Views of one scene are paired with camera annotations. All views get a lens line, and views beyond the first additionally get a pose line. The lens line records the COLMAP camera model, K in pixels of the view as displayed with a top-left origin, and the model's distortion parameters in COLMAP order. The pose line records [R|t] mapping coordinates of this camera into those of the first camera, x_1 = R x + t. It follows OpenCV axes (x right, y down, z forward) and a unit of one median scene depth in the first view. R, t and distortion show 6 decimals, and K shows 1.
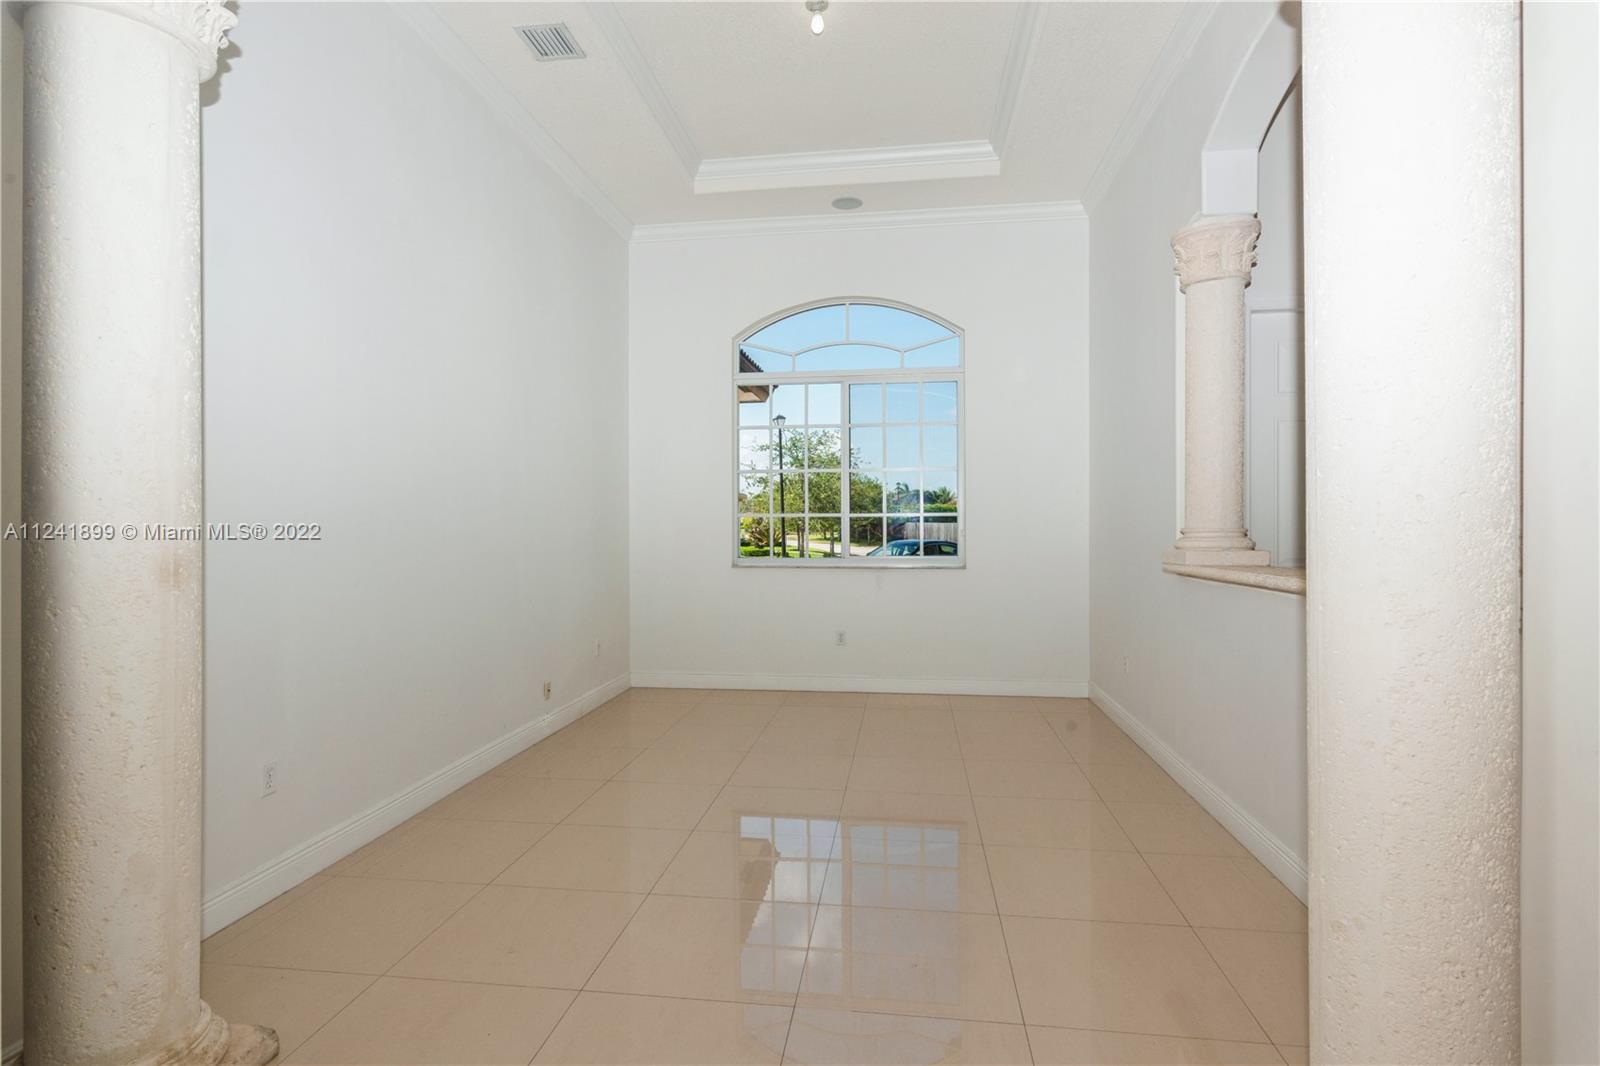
lens RADIAL K [[851.2, 0, 803.9], [0, 851.2, 531.8], [0, 0, 1]] dist [0.033835, -0.000212]
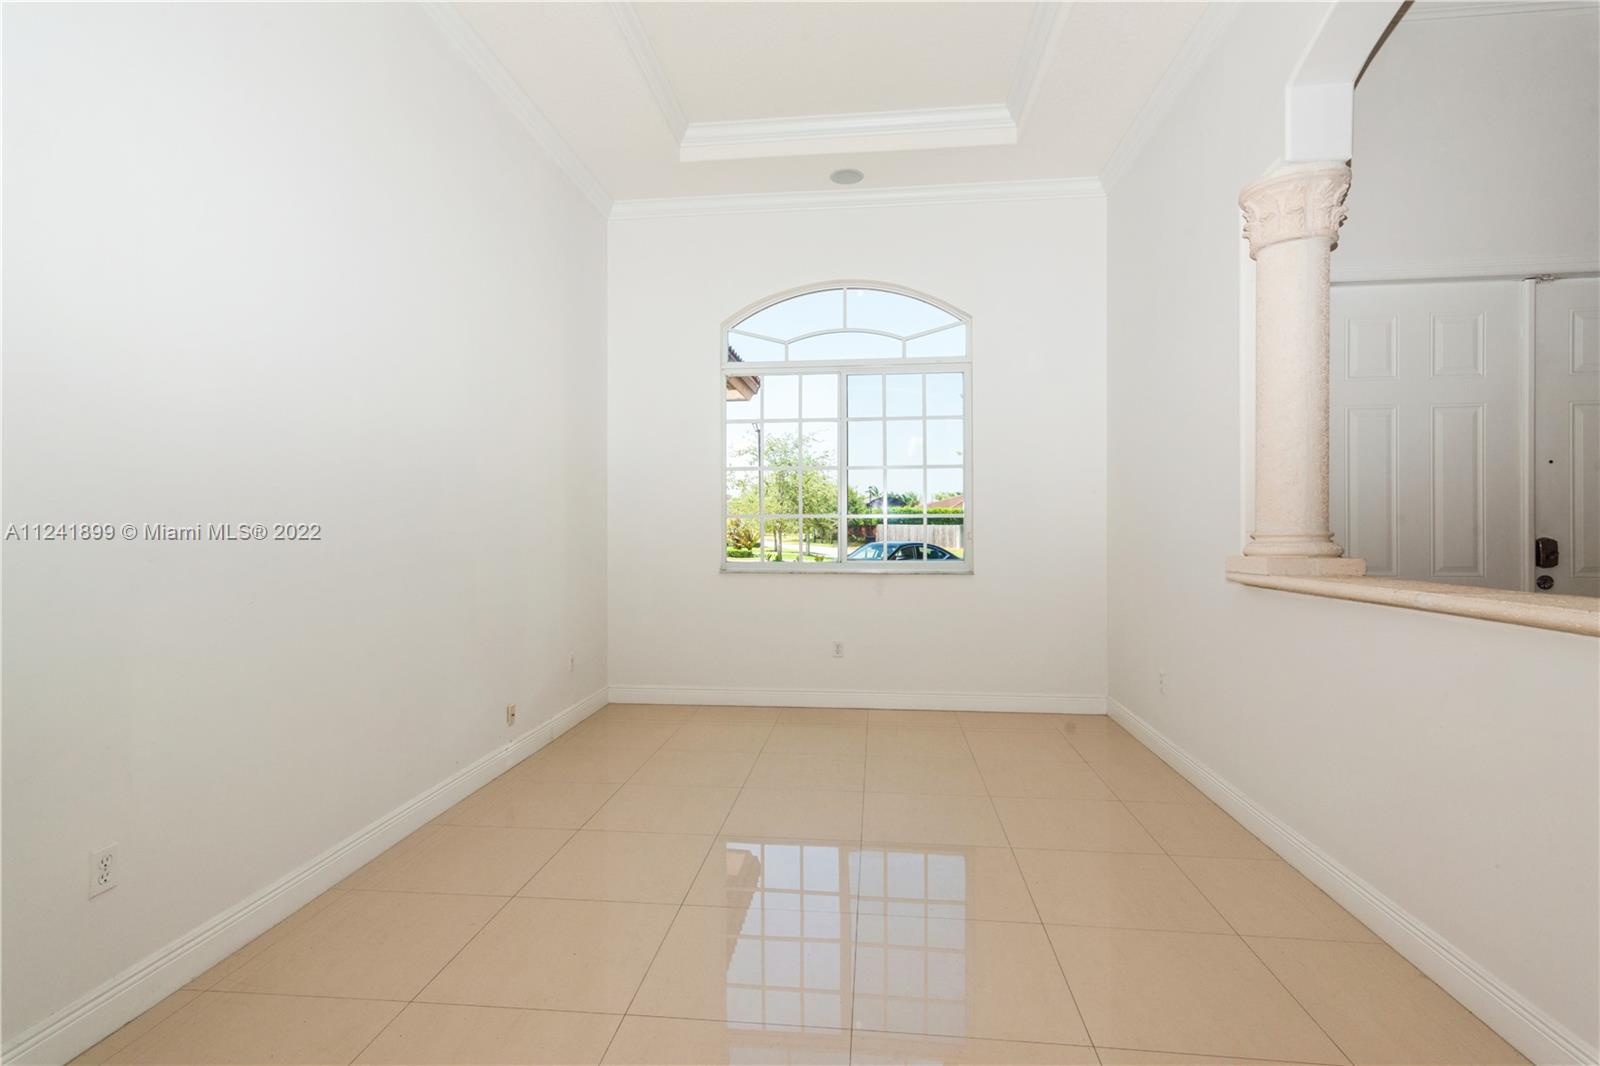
lens RADIAL K [[778.6, 0, 793.9], [0, 778.6, 530.7], [0, 0, 1]] dist [0.026522, -0.001924]
pose [[0.999628, 0.002989, 0.027121, -0.028436], [-0.002919, 0.999992, -0.002635, -0.000932], [-0.027129, 0.002555, 0.999629, 0.161863]]
